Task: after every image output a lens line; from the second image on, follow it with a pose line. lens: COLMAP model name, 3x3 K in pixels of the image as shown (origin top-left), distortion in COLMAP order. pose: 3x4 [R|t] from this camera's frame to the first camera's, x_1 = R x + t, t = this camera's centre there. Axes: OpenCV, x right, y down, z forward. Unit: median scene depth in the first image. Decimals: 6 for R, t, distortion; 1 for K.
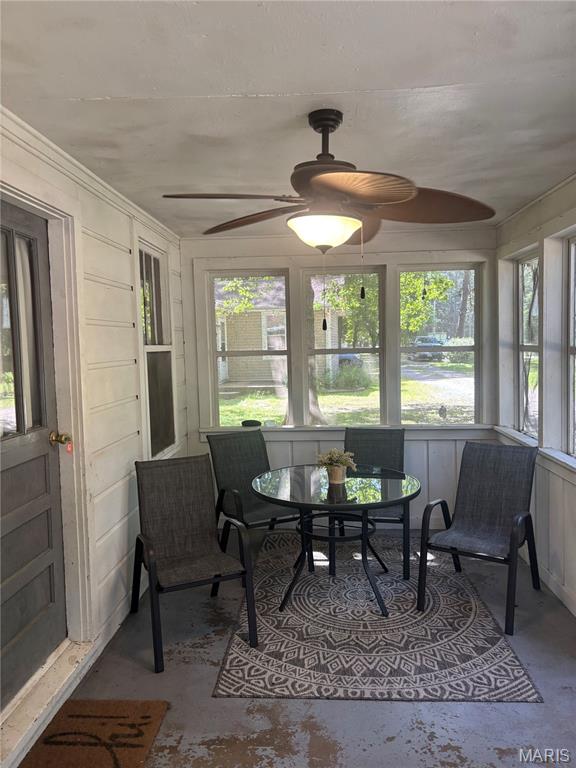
lens RADIAL K [[586.5, 0, 286.9], [0, 586.5, 382.9], [0, 0, 1]] dist [0.072451, -0.071685]
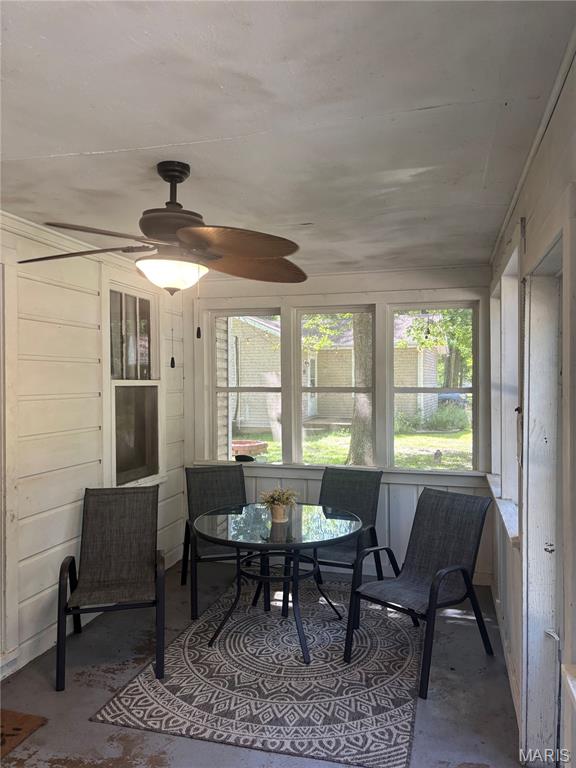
lens RADIAL K [[586.5, 0, 291.8], [0, 586.5, 386.5], [0, 0, 1]] dist [0.072451, -0.071685]
pose [[0.978477, 0.022781, -0.205093, 0.318089], [-0.034360, 0.997999, -0.053071, -0.005947], [0.203474, 0.058976, 0.977303, 0.018792]]
